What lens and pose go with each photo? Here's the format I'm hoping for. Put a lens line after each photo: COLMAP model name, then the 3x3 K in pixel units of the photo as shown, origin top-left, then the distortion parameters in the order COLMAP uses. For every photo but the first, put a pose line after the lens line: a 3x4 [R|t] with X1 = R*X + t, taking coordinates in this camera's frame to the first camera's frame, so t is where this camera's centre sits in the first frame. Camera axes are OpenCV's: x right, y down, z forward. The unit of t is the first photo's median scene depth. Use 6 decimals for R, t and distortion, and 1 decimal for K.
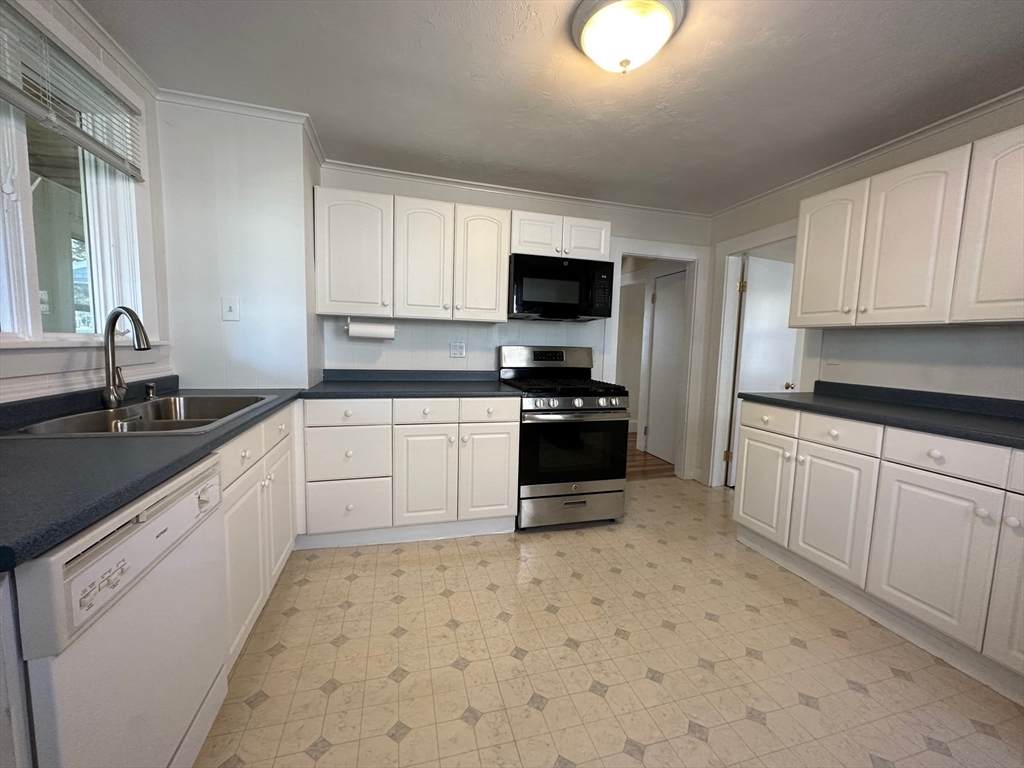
lens RADIAL K [[408.2, 0, 508.7], [0, 408.2, 384.2], [0, 0, 1]] dist [-0.006797, -0.000314]
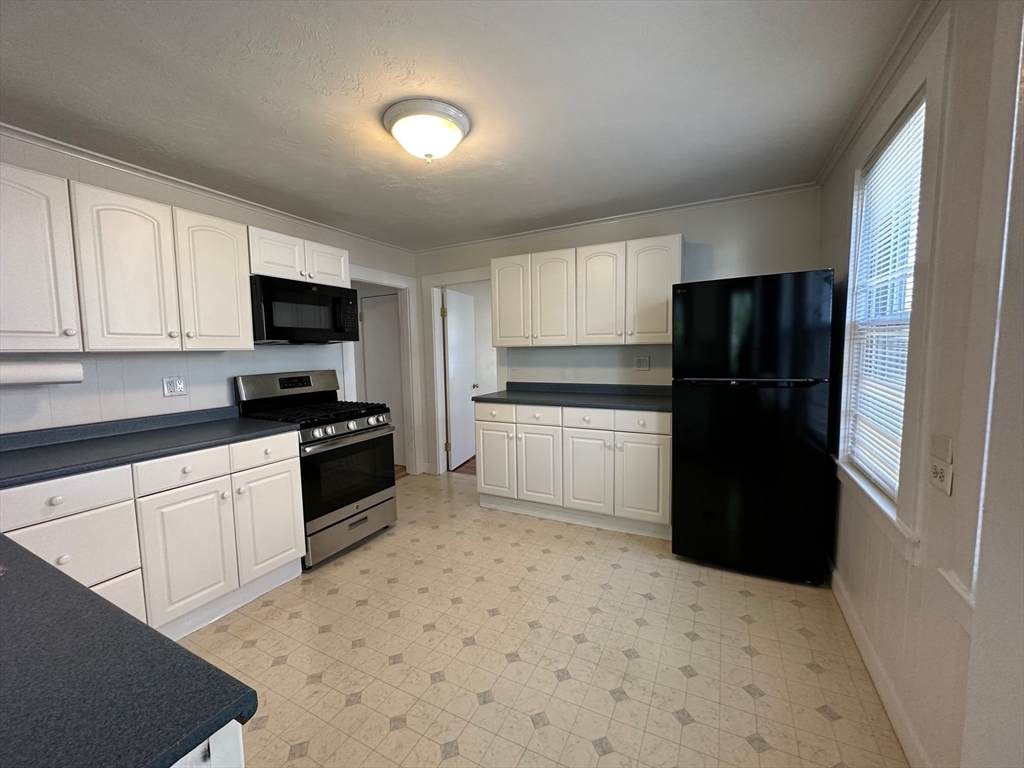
lens RADIAL K [[408.2, 0, 514.1], [0, 408.2, 384.8], [0, 0, 1]] dist [-0.006797, -0.000314]
pose [[0.674067, -0.102590, 0.731512, -0.302295], [0.110253, 0.993189, 0.037694, -0.051789], [-0.730396, 0.055243, 0.680786, -0.016222]]
